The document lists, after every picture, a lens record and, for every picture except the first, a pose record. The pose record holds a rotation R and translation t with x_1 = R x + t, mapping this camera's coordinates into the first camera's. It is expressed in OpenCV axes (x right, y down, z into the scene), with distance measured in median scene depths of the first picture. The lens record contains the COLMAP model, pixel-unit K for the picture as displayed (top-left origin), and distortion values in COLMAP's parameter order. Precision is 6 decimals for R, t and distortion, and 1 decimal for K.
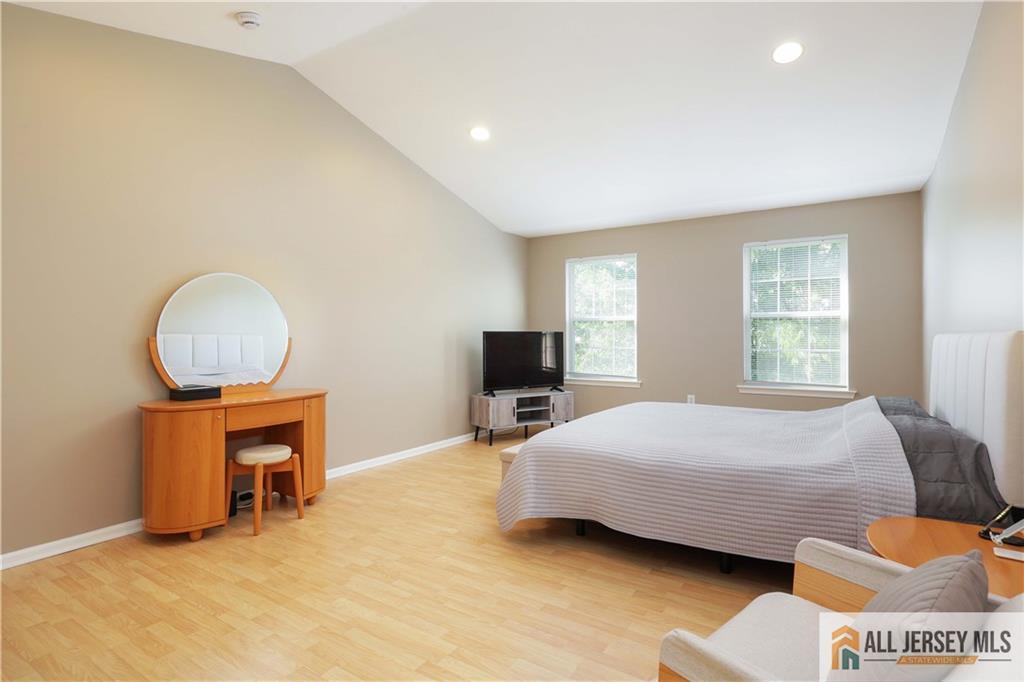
lens RADIAL K [[524.5, 0, 513.4], [0, 524.5, 338.9], [0, 0, 1]] dist [0.005835, -0.000246]
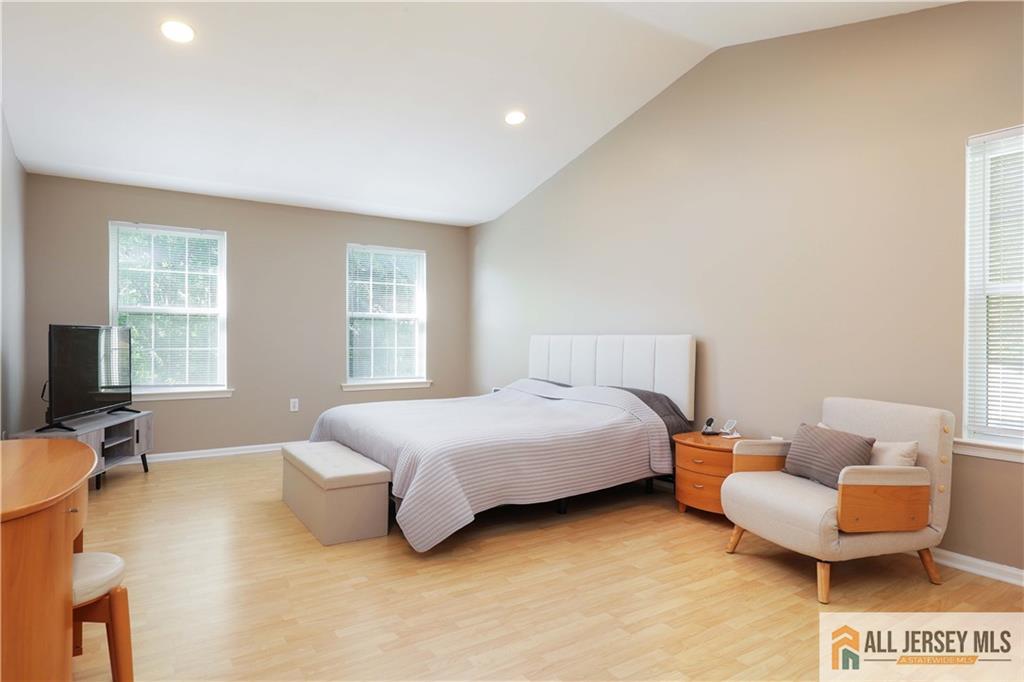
lens RADIAL K [[603.7, 0, 513.0], [0, 603.7, 343.2], [0, 0, 1]] dist [-0.008882, -0.000528]
pose [[0.379663, -0.005153, 0.925110, -0.818339], [-0.002509, 0.999975, 0.006600, 0.002999], [-0.925121, -0.004827, 0.379641, 0.419564]]
